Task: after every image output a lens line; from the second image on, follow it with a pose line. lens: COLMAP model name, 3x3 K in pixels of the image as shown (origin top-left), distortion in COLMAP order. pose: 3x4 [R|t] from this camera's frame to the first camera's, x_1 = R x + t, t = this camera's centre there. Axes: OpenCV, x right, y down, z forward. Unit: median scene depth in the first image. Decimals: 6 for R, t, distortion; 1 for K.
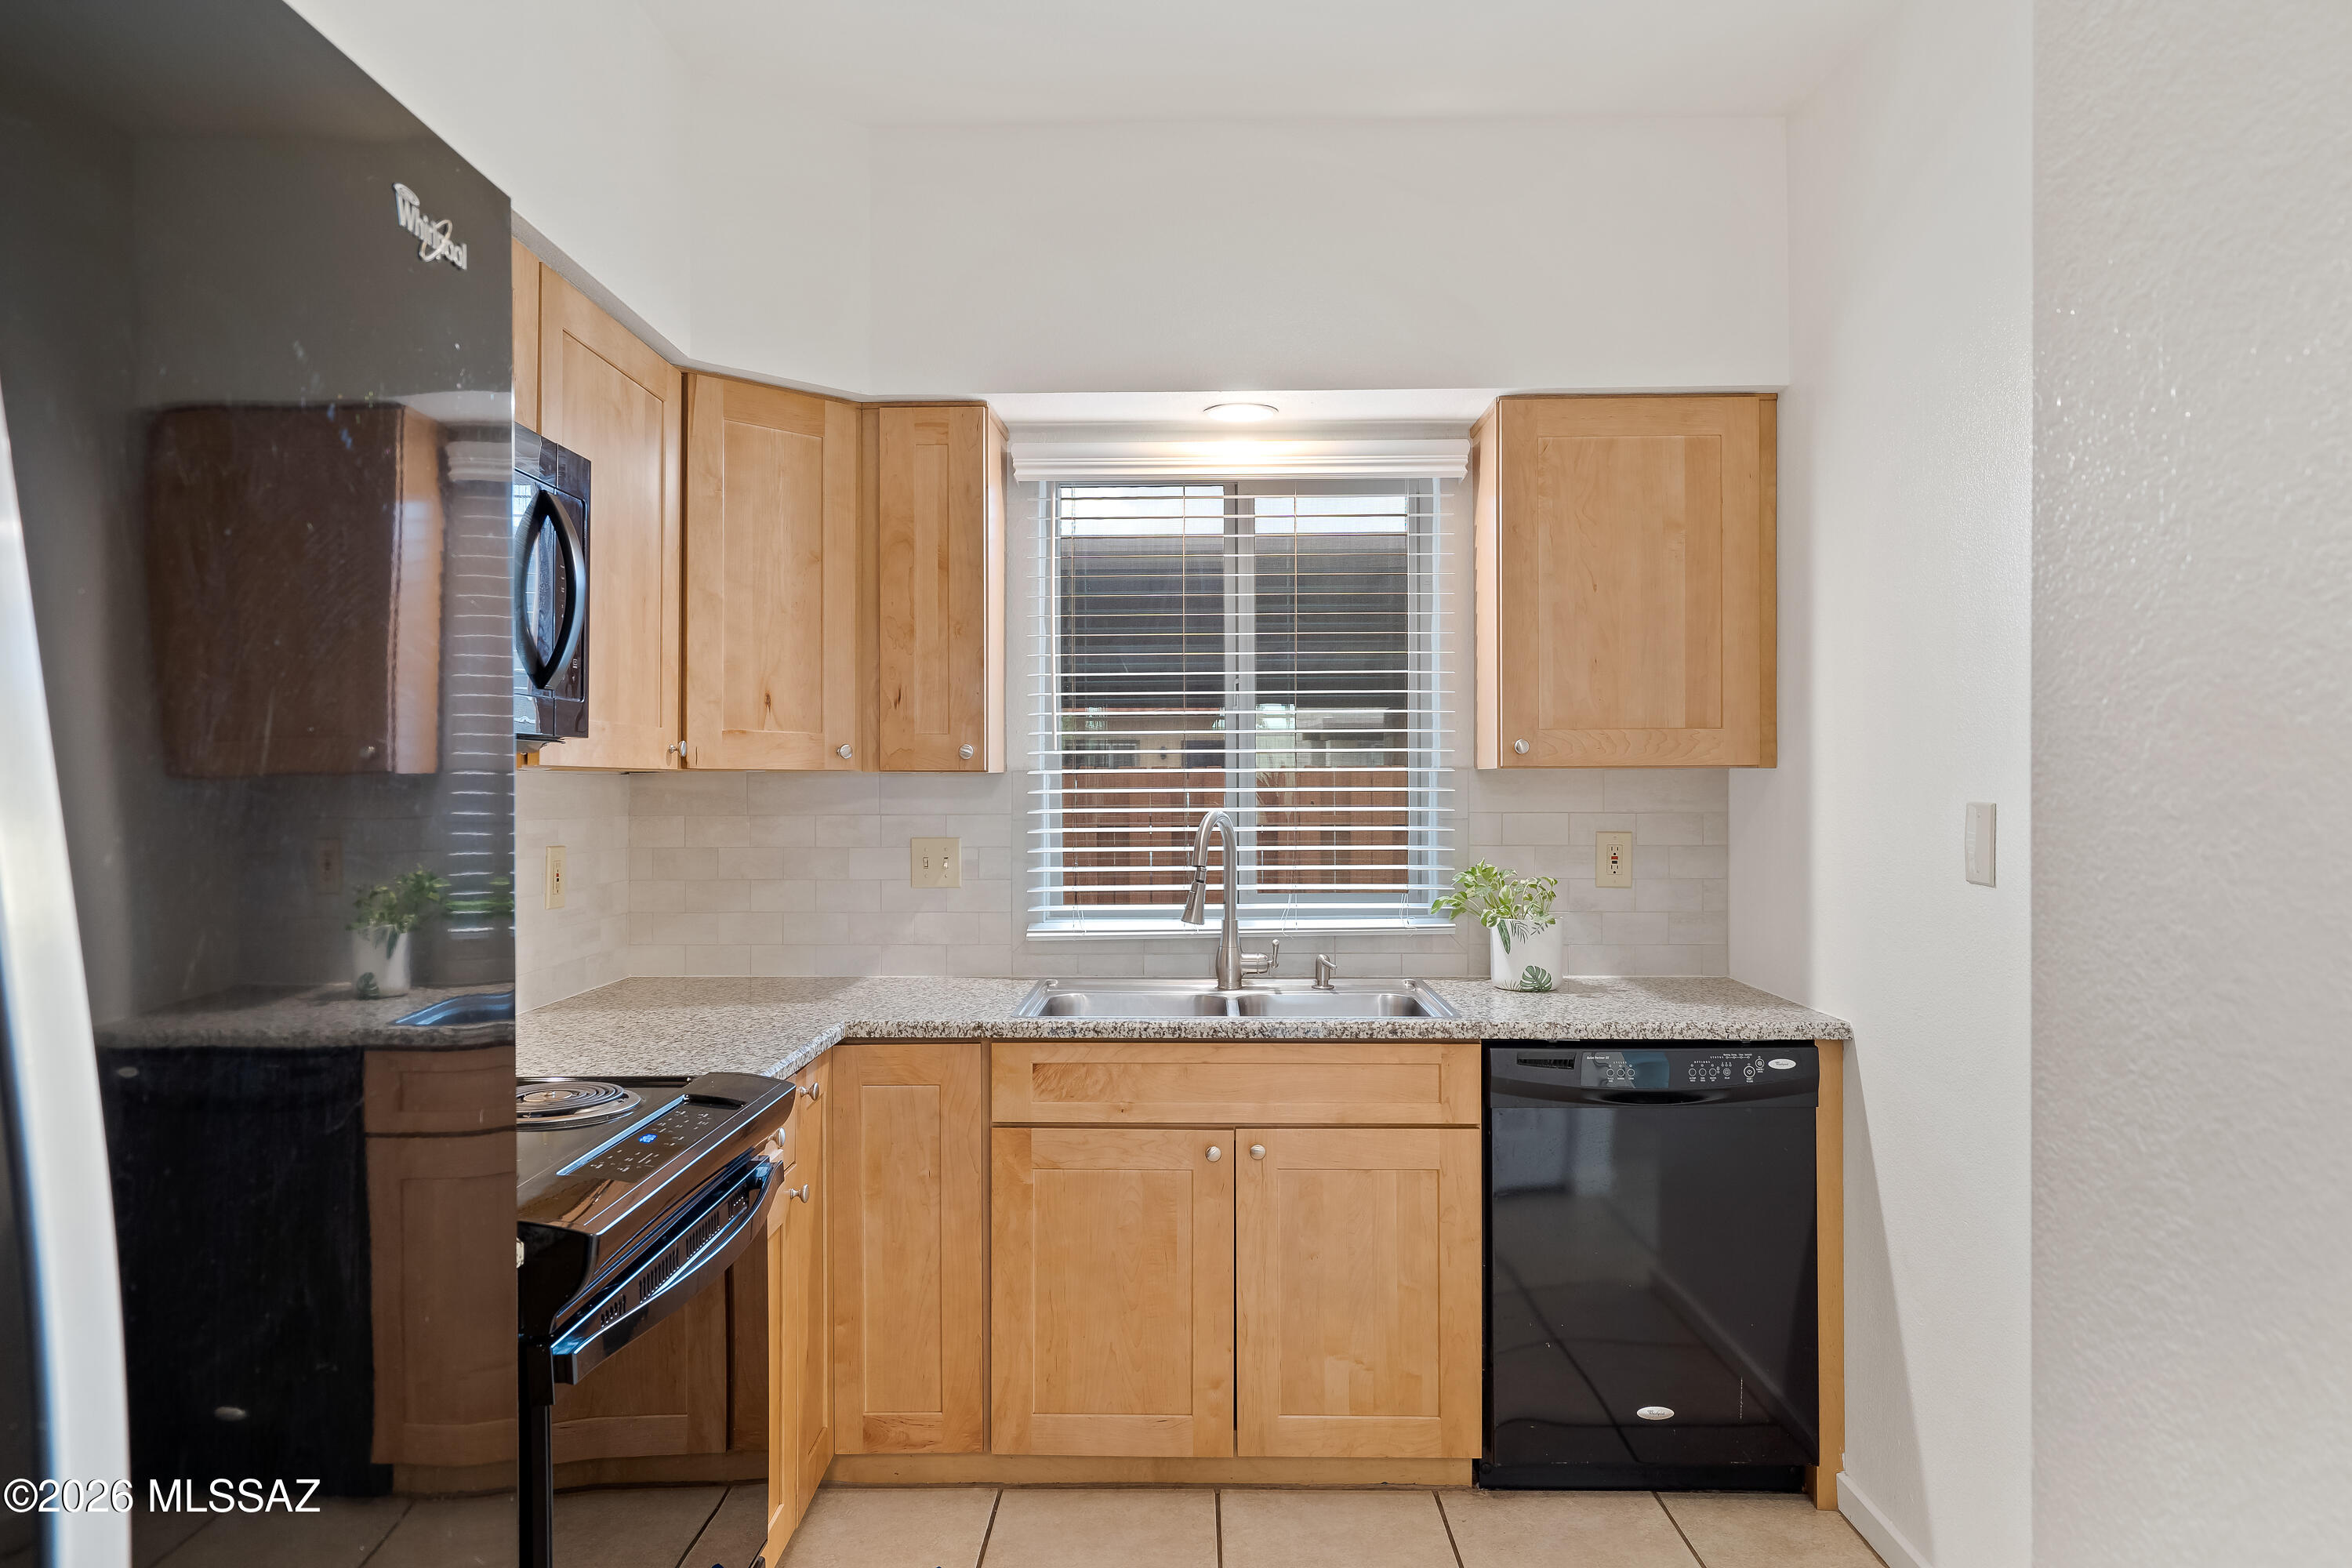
lens RADIAL K [[1565.6, 0, 1176.0], [0, 1565.6, 784.0], [0, 0, 1]] dist [0.011969, 0.001015]
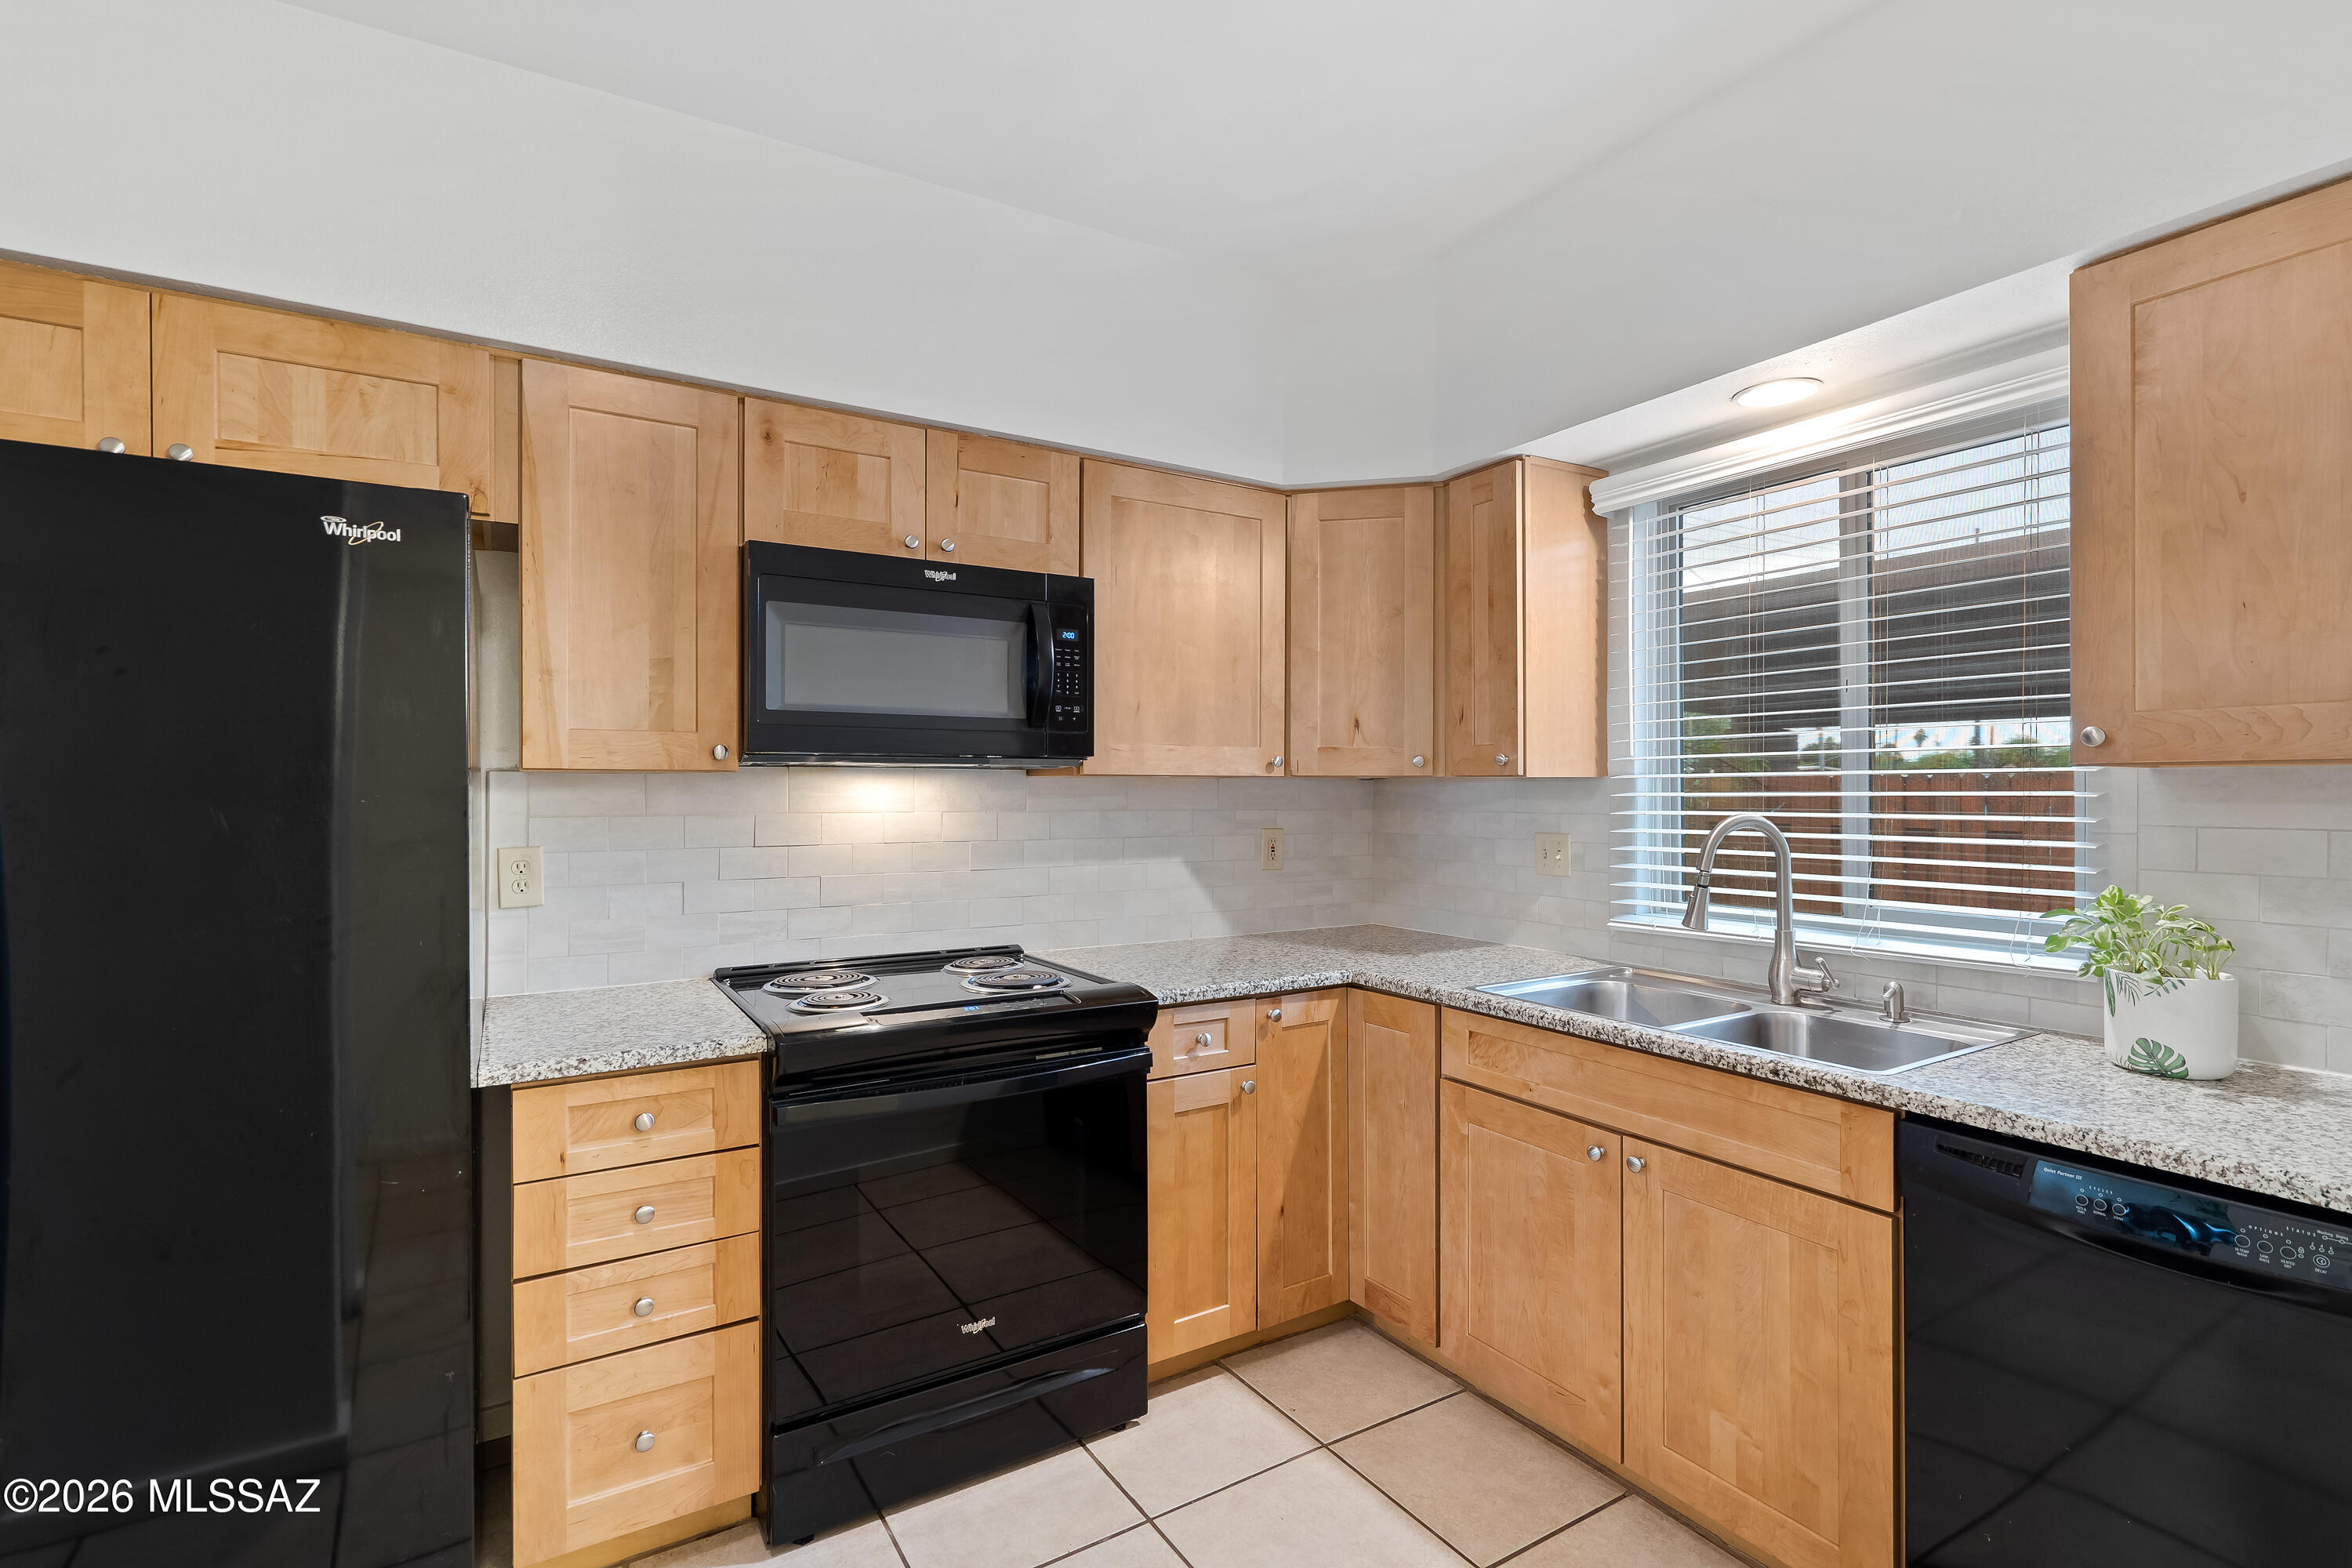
lens RADIAL K [[1097.1, 0, 1163.4], [0, 1097.1, 794.9], [0, 0, 1]] dist [-0.003384, 0.000860]
pose [[0.512618, 0.006515, -0.858592, 0.473184], [-0.003368, 0.999979, 0.005577, 0.002598], [0.858610, 0.000033, 0.512629, 0.389791]]
